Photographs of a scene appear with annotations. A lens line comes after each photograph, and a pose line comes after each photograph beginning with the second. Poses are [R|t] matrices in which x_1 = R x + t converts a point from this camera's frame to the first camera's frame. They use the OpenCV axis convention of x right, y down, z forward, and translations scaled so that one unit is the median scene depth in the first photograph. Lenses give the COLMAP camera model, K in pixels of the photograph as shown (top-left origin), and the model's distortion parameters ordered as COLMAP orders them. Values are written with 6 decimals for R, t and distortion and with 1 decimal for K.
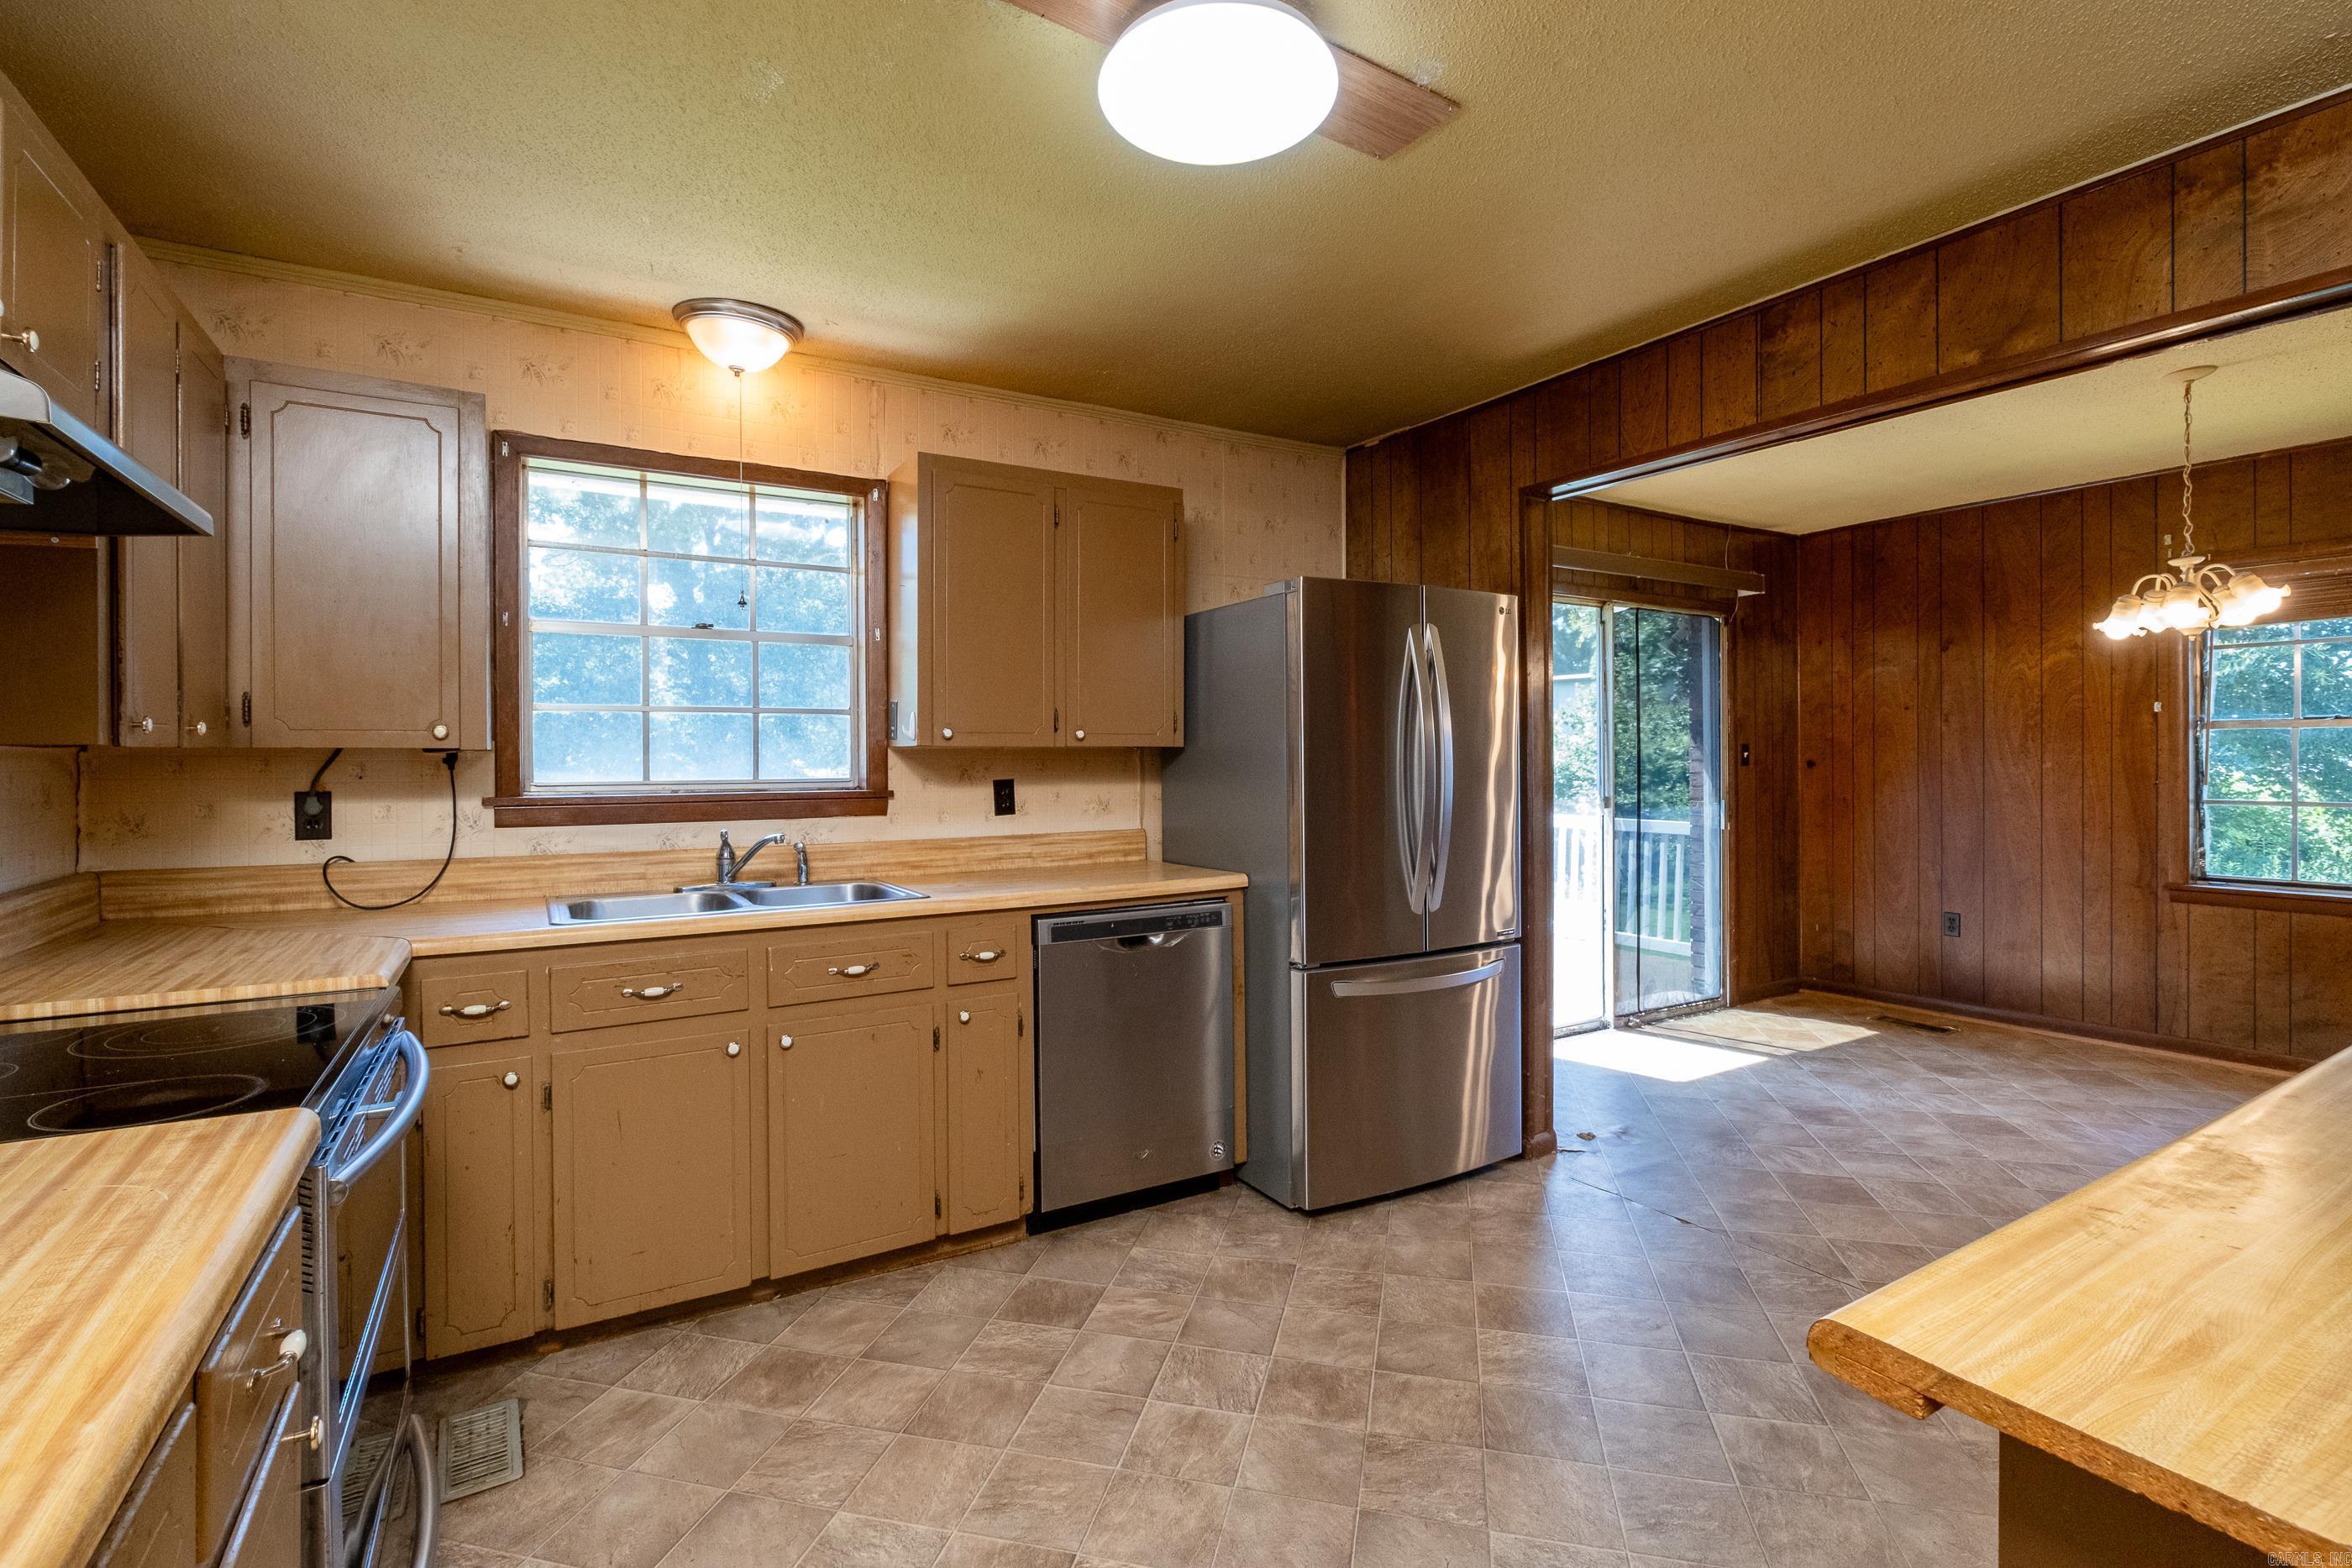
lens RADIAL K [[1063.2, 0, 1196.0], [0, 1063.2, 761.9], [0, 0, 1]] dist [-0.002861, -0.000171]
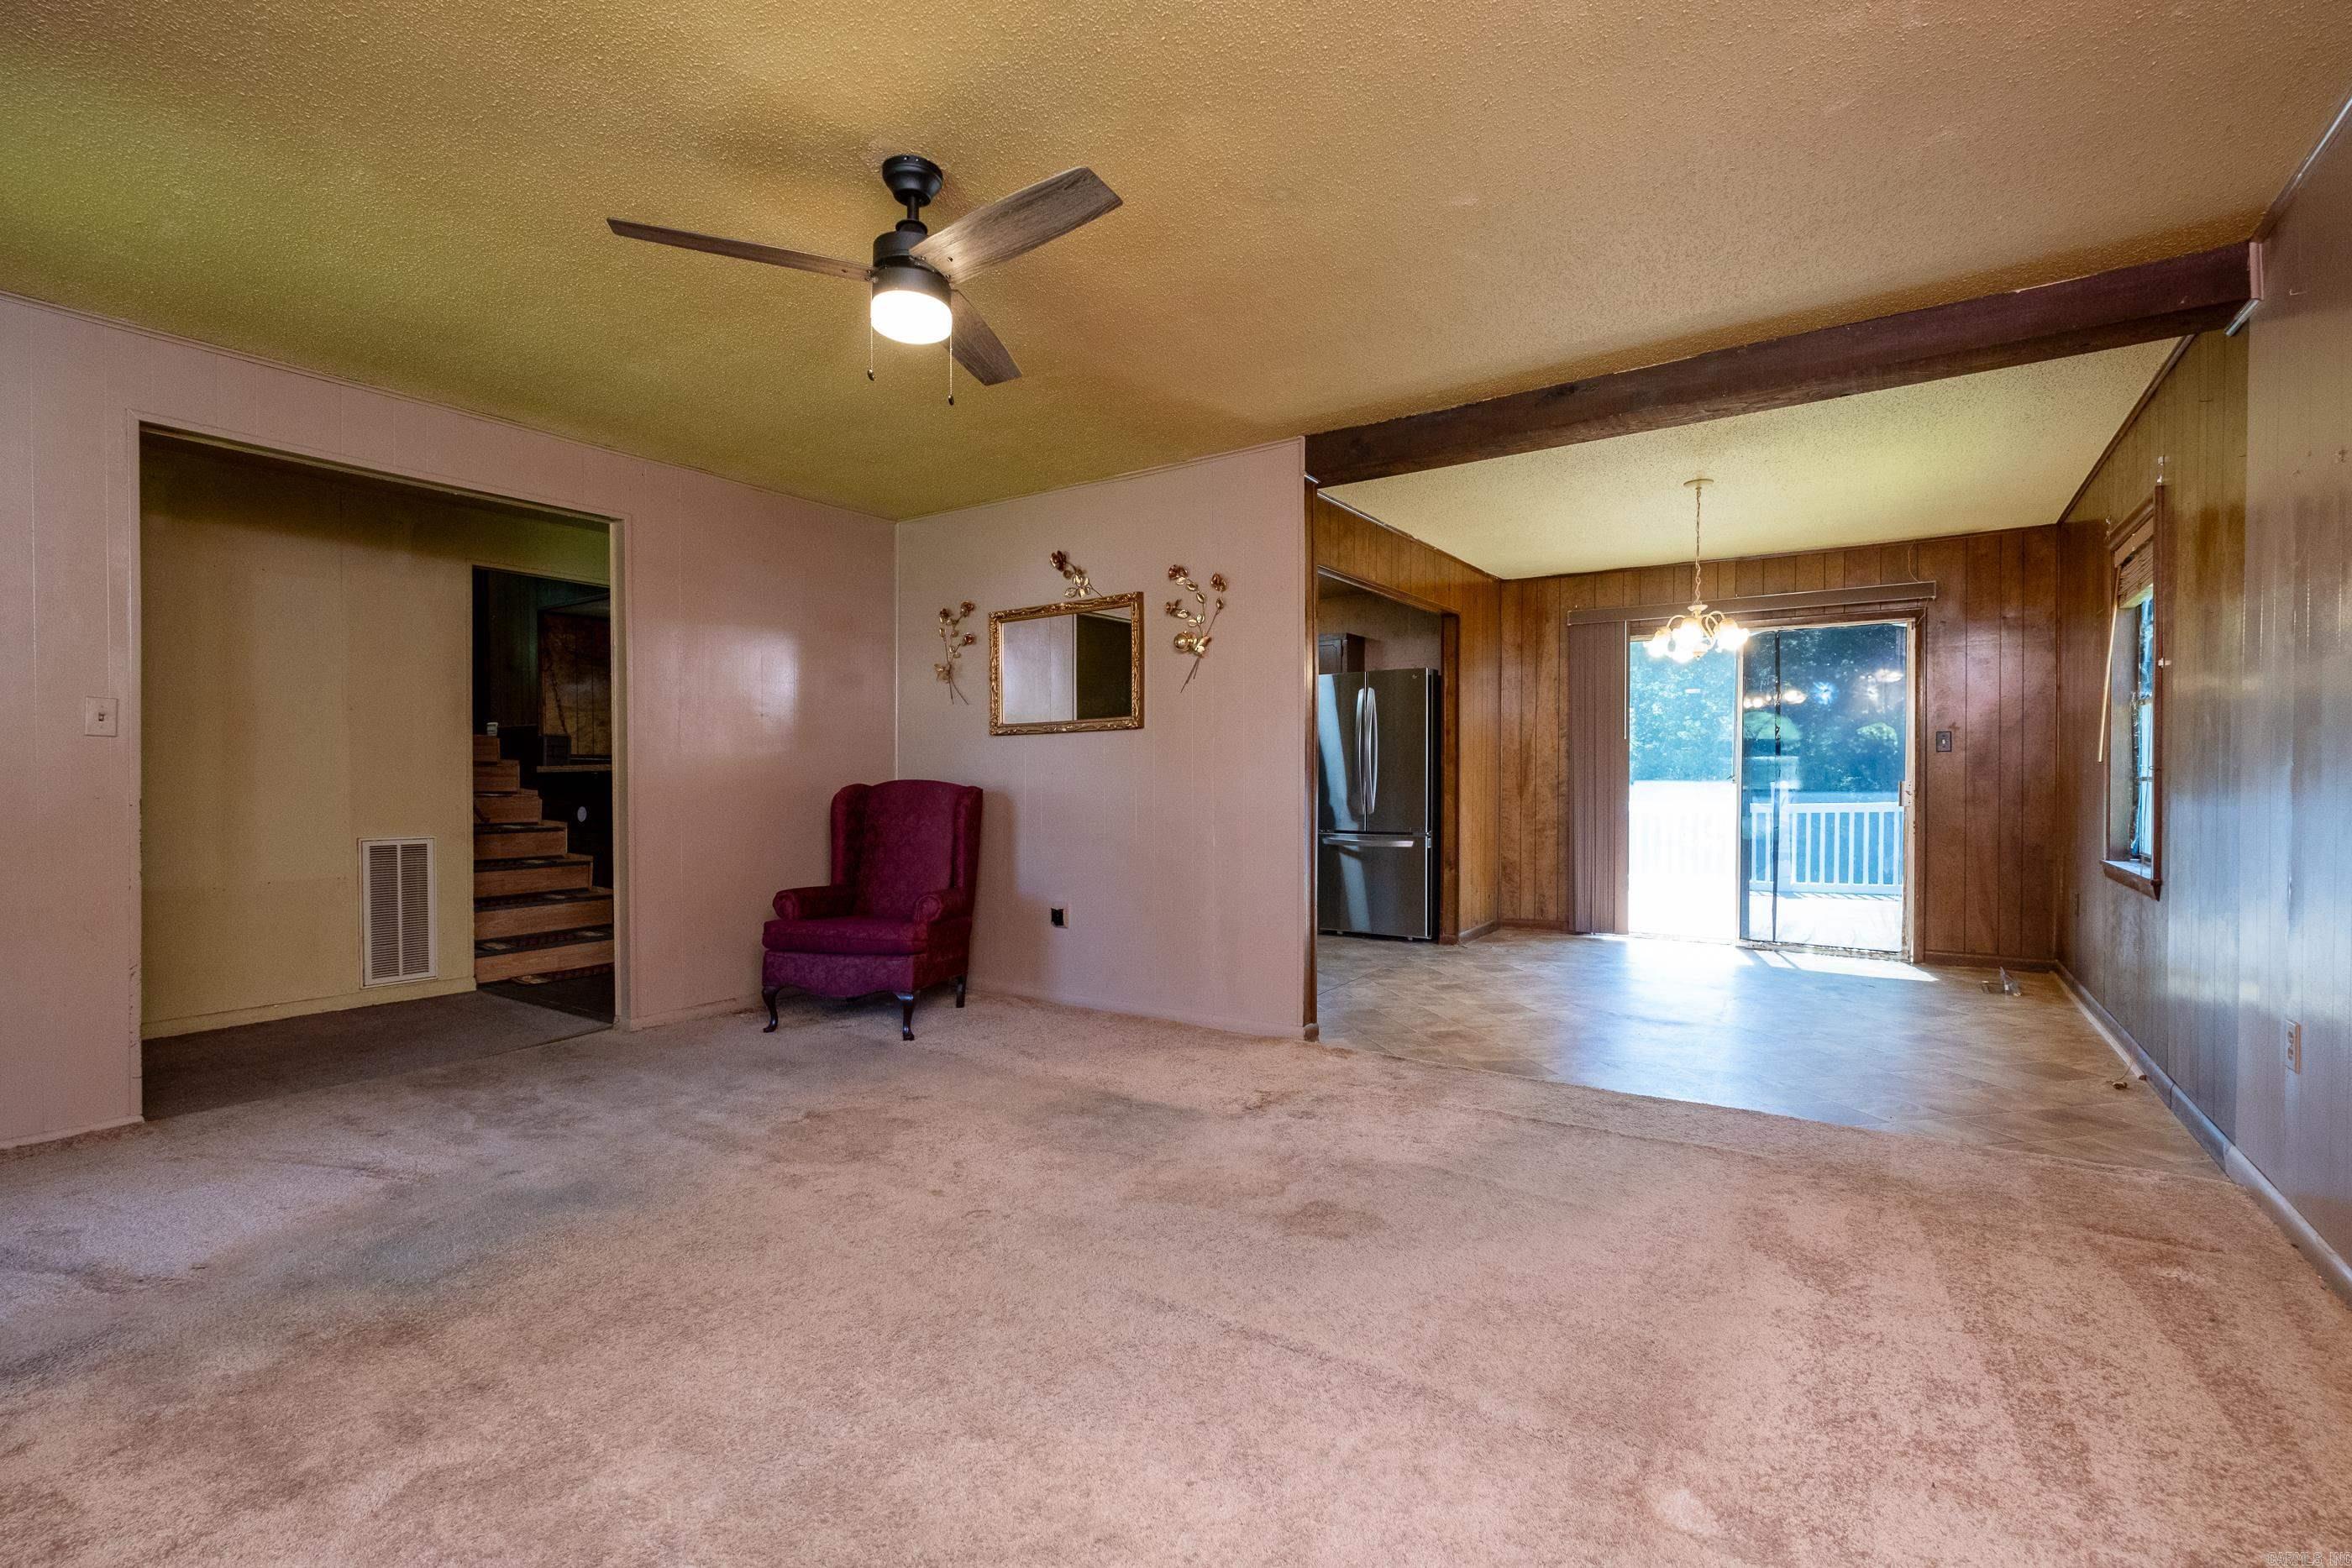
lens RADIAL K [[1050.1, 0, 1165.0], [0, 1050.1, 797.3], [0, 0, 1]] dist [-0.016286, -0.000201]
pose [[0.401257, 0.023202, -0.915671, 2.438504], [0.001356, 0.999663, 0.025924, 0.053997], [0.915964, -0.011644, 0.401091, -0.351814]]
